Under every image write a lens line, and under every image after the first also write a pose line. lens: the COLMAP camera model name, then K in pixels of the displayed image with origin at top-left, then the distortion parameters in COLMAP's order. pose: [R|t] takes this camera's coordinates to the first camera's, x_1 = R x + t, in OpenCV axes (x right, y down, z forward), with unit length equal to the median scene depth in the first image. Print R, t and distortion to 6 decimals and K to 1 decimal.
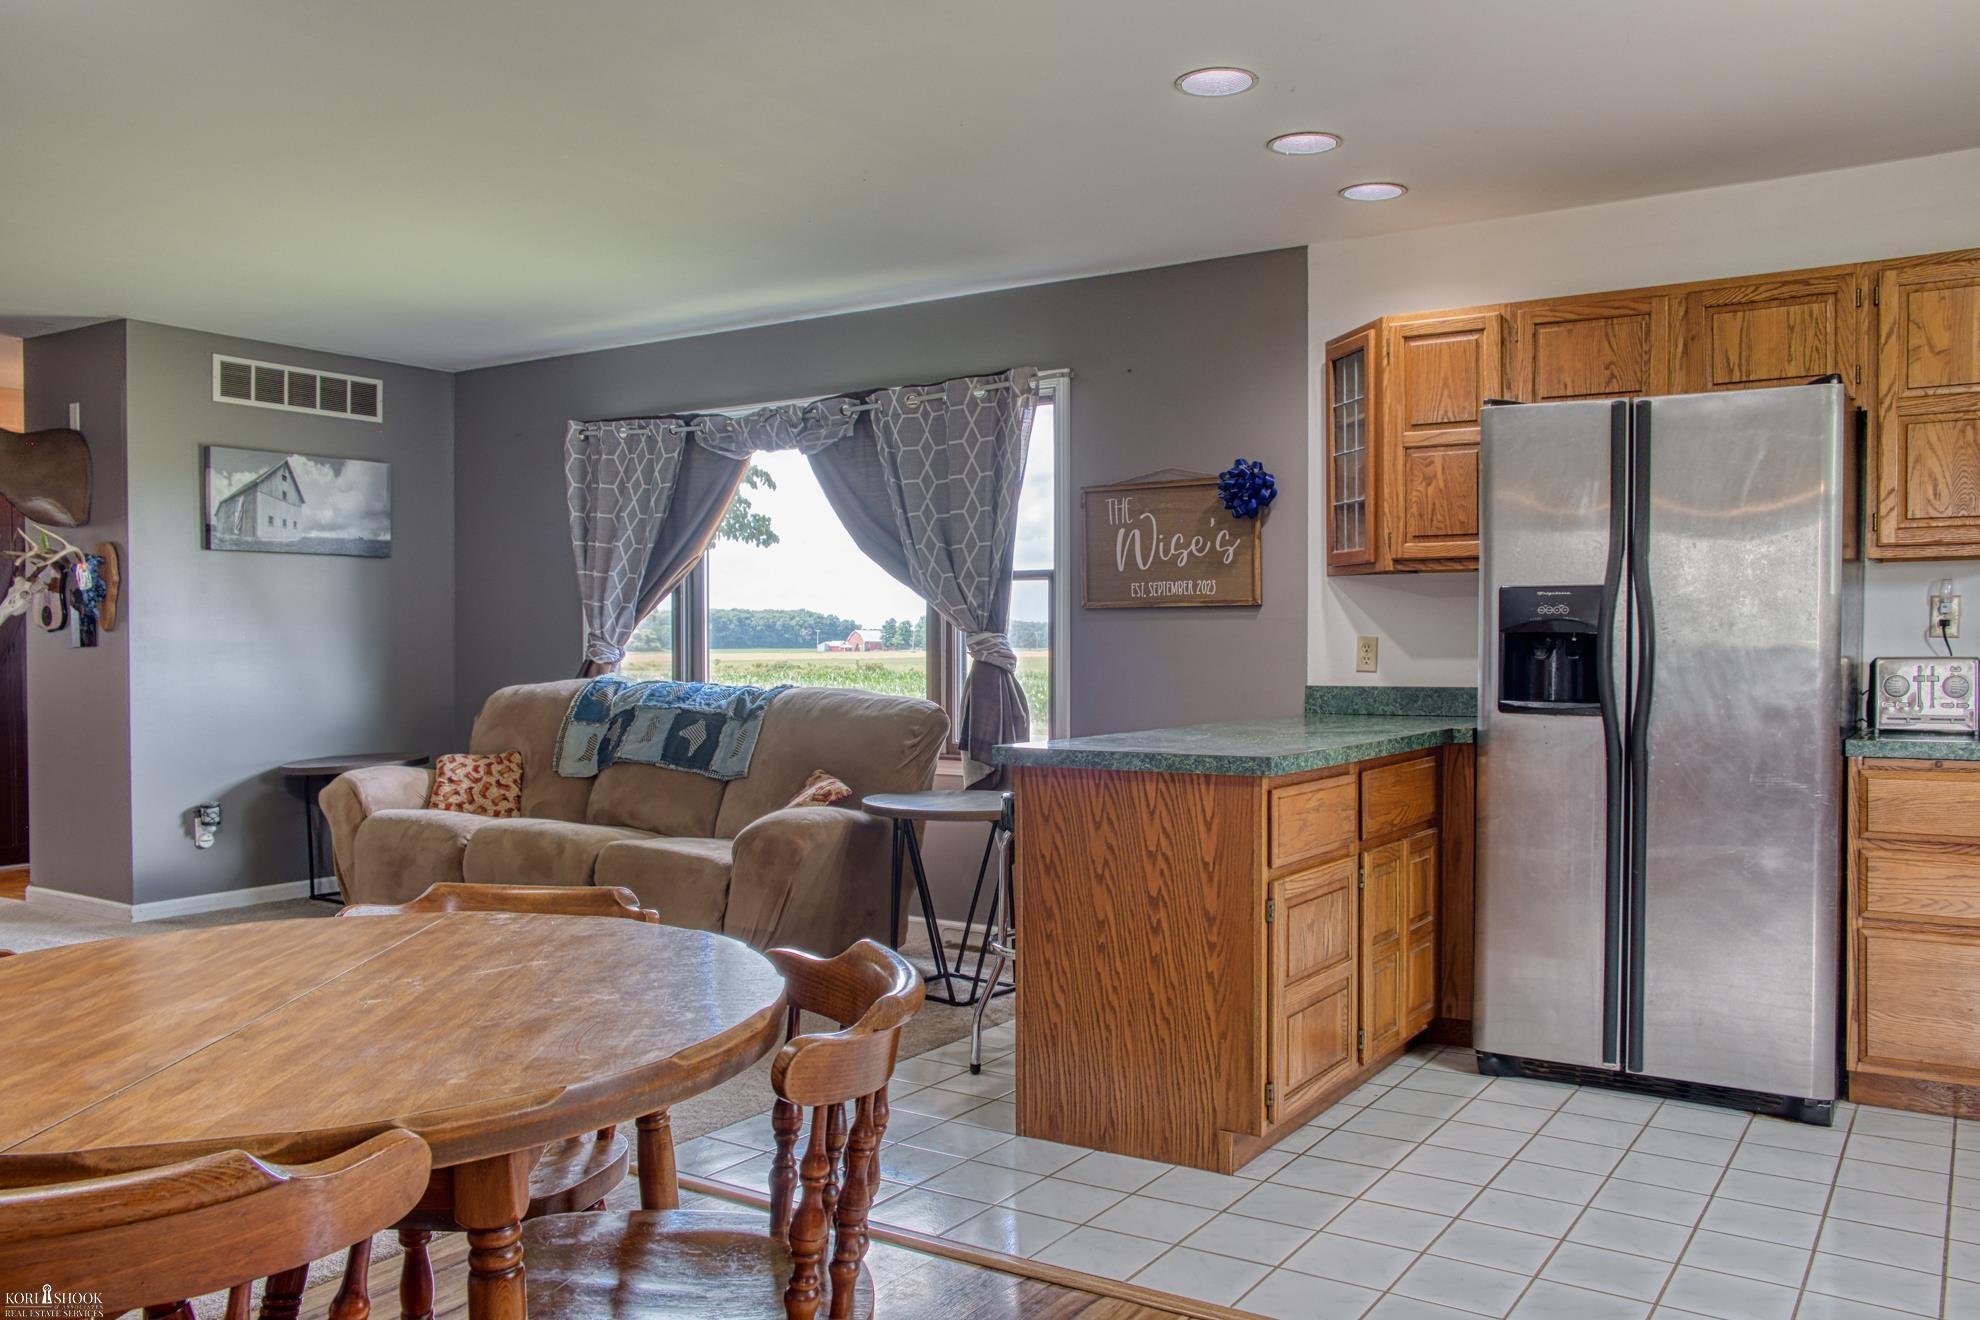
lens RADIAL K [[1570.3, 0, 1000.8], [0, 1570.3, 668.3], [0, 0, 1]] dist [-0.085241, 0.117972]
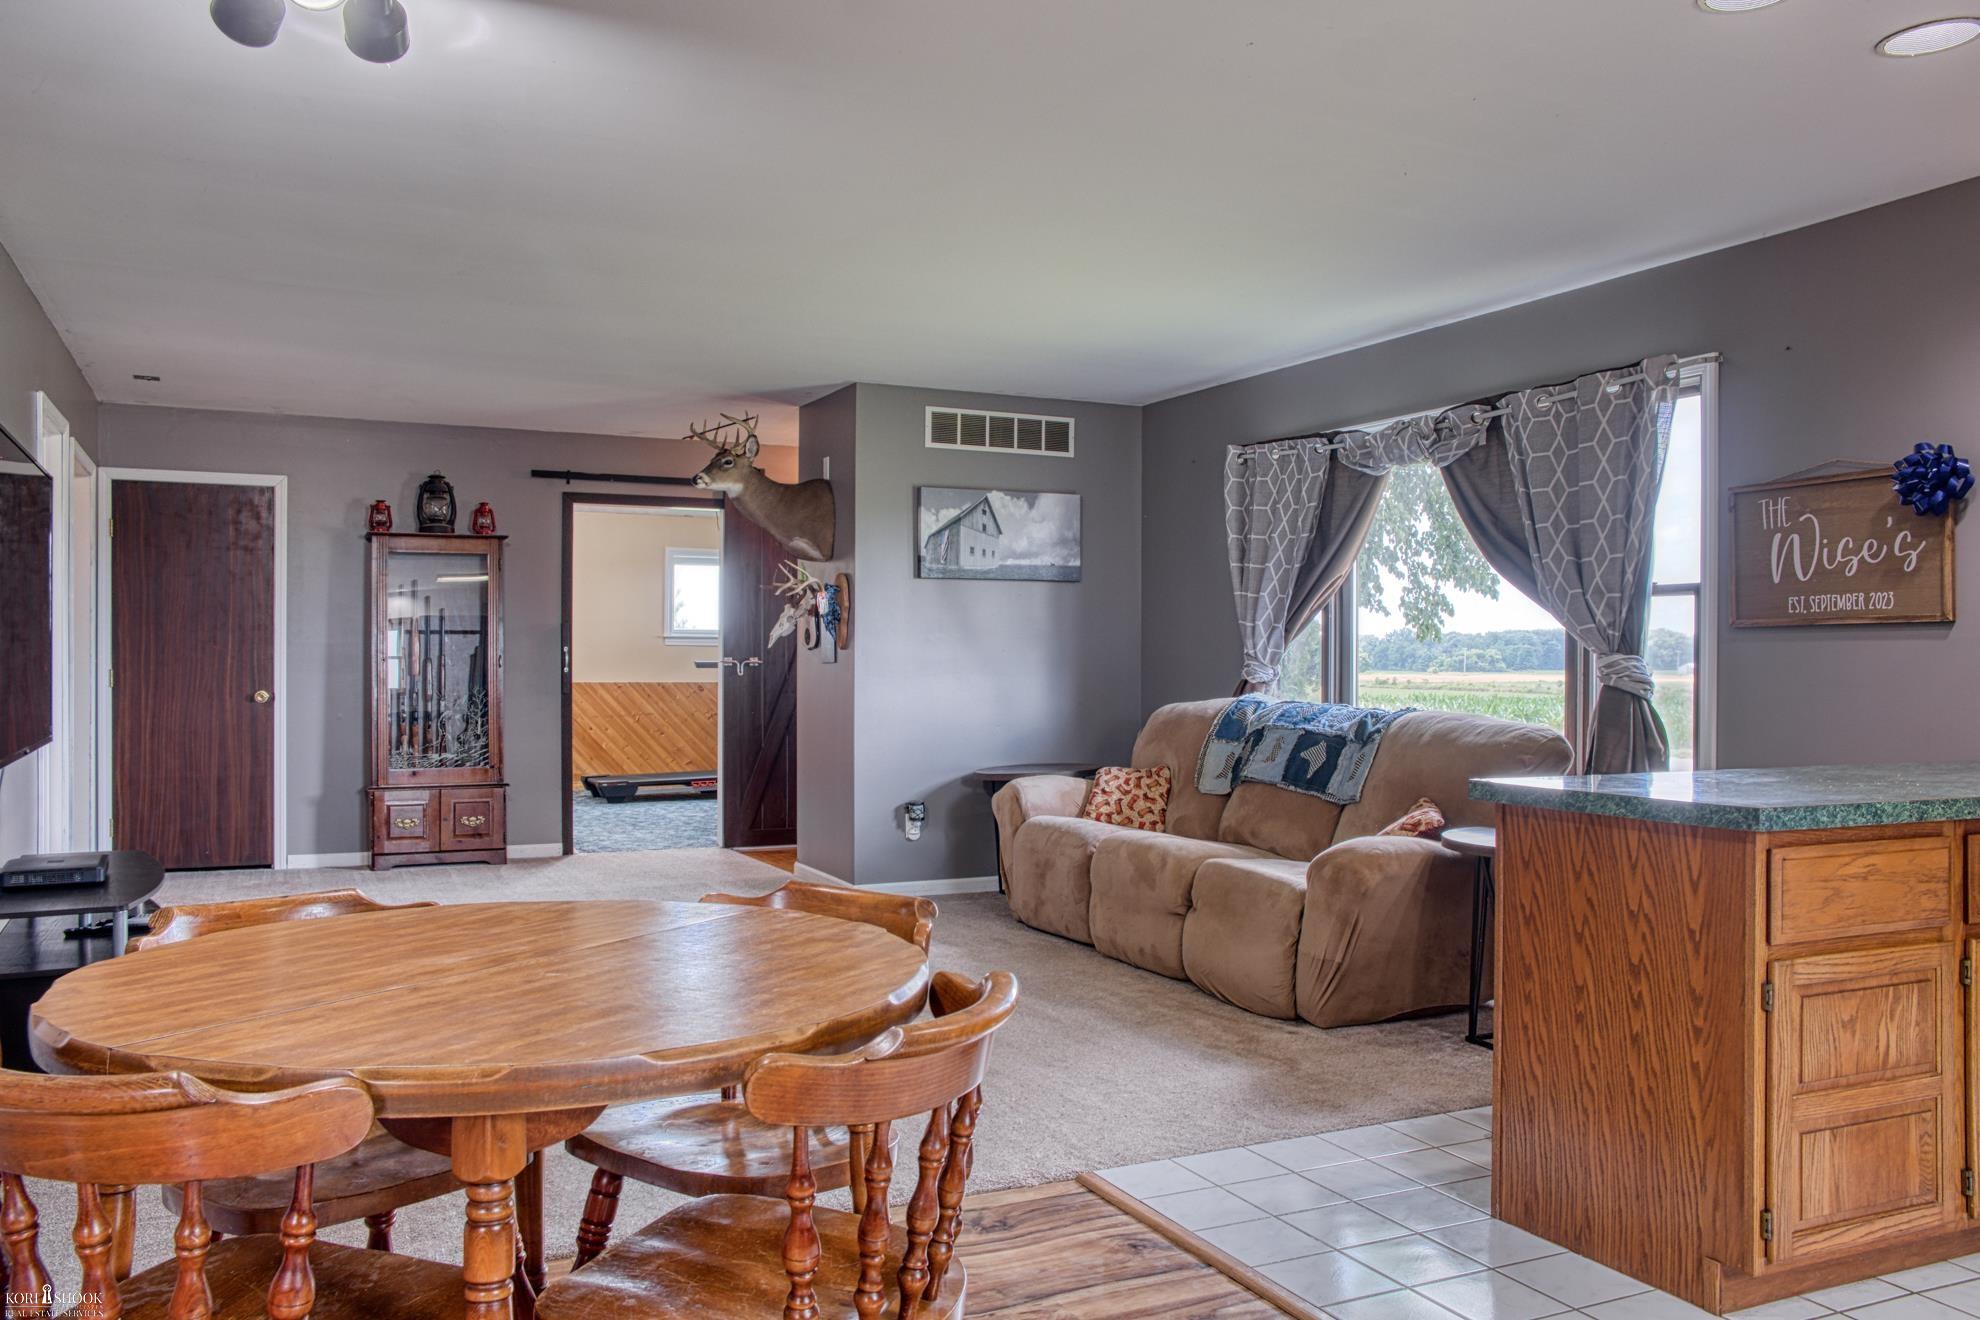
lens RADIAL K [[1554.1, 0, 978.5], [0, 1554.1, 661.1], [0, 0, 1]] dist [-0.090890, 0.120718]
pose [[0.850251, 0.006709, -0.526334, 0.141558], [-0.015649, 0.999799, -0.012535, -0.002114], [0.526144, 0.018895, 0.850185, 0.060498]]
